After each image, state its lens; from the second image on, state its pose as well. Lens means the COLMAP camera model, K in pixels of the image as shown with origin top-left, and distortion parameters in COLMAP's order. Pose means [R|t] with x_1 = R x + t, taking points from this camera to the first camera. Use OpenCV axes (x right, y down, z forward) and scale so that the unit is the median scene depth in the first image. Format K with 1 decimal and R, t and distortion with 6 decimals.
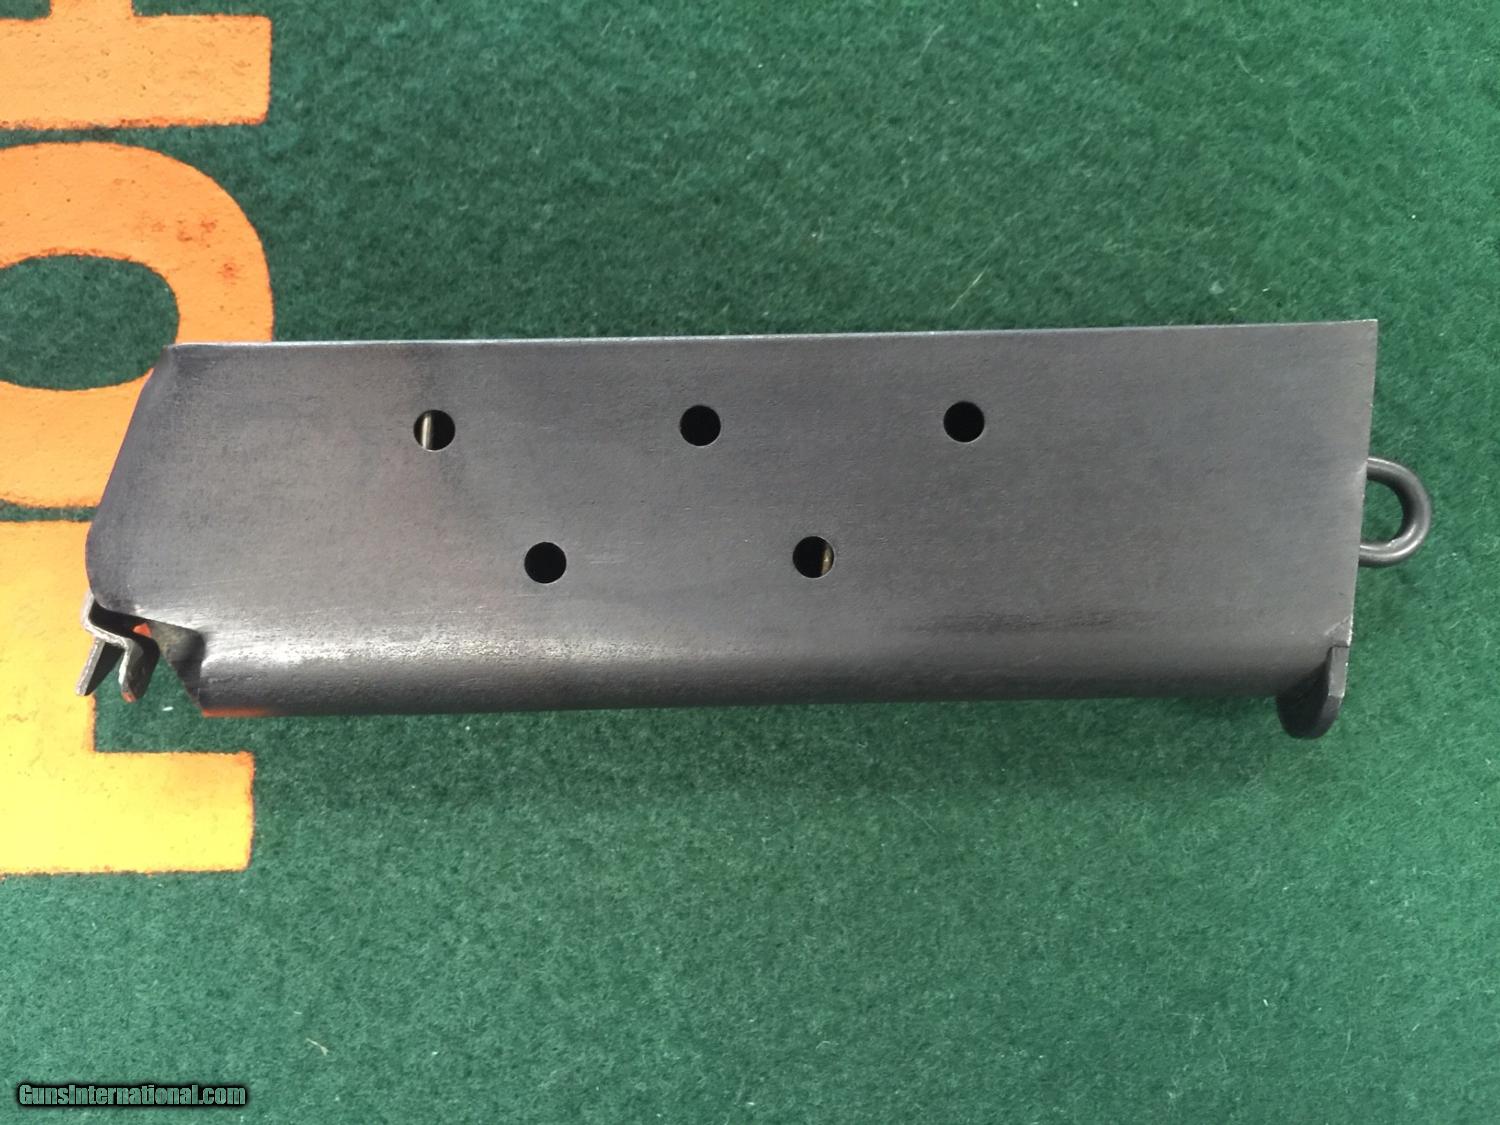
lens RADIAL K [[1227.6, 0, 754.5], [0, 1227.6, 607.0], [0, 0, 1]] dist [0.071008, -0.087422]
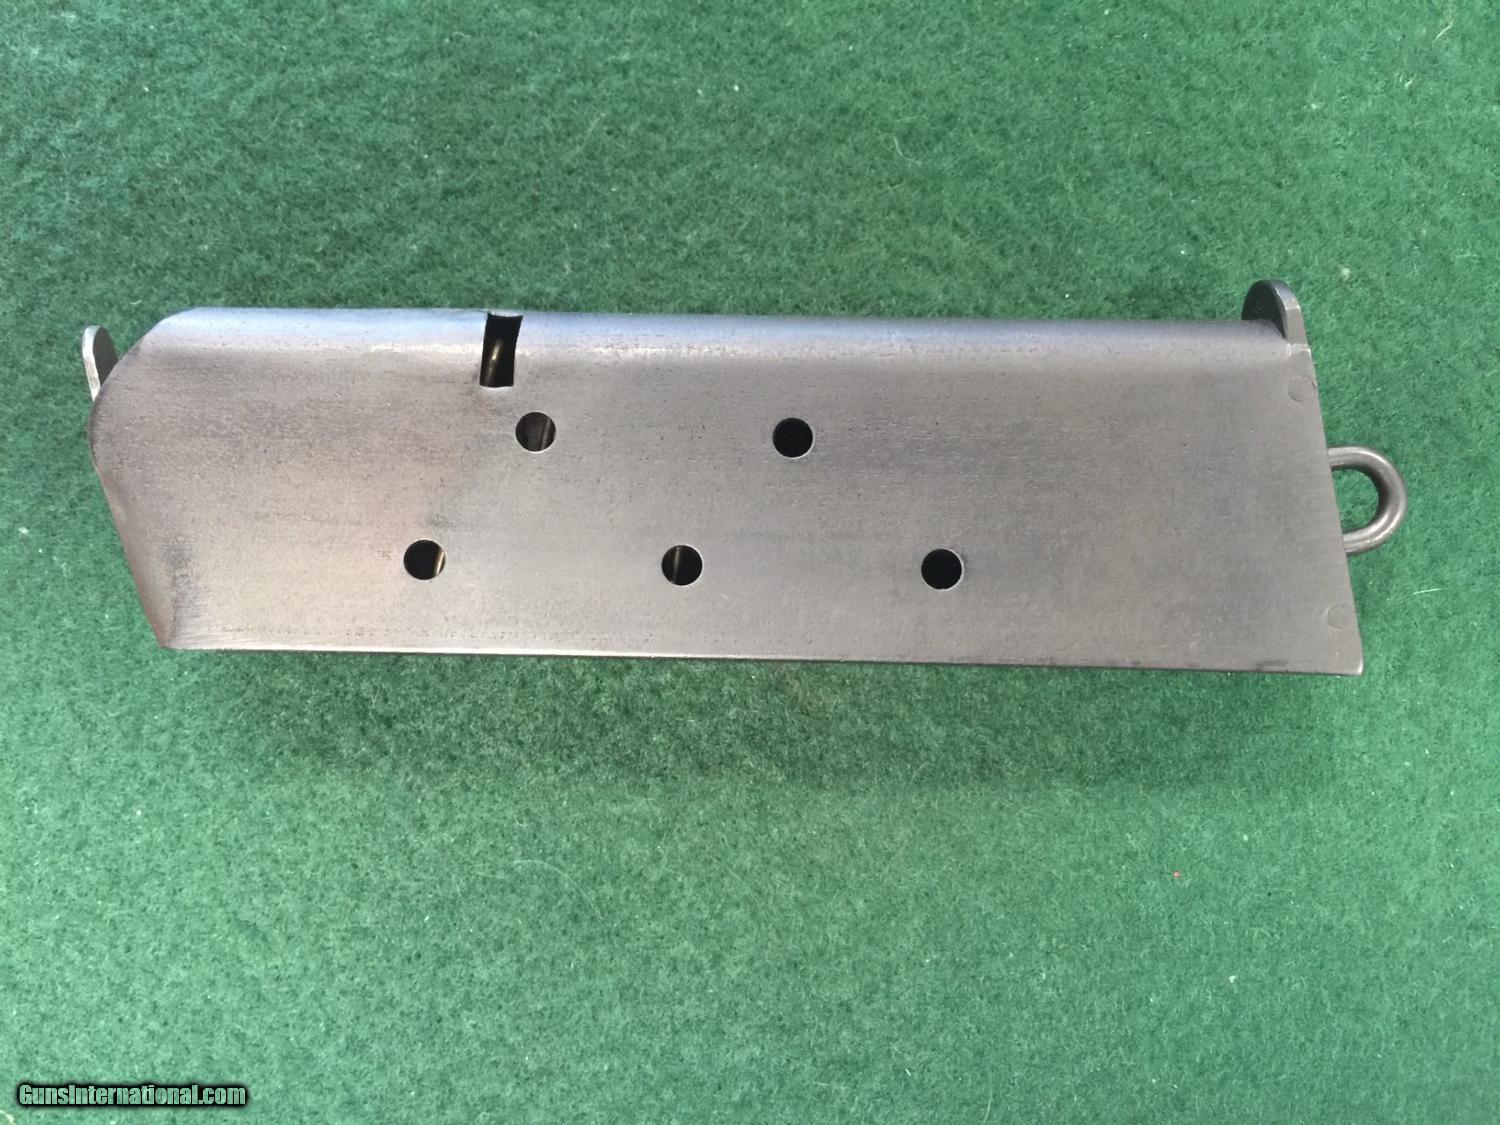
lens RADIAL K [[1227.6, 0, 754.5], [0, 1227.6, 607.0], [0, 0, 1]] dist [0.071008, -0.087422]
pose [[0.999397, -0.012179, -0.032531, 0.304069], [0.012908, 0.999668, 0.022286, -0.086118], [0.032249, -0.022692, 0.999222, -0.017954]]
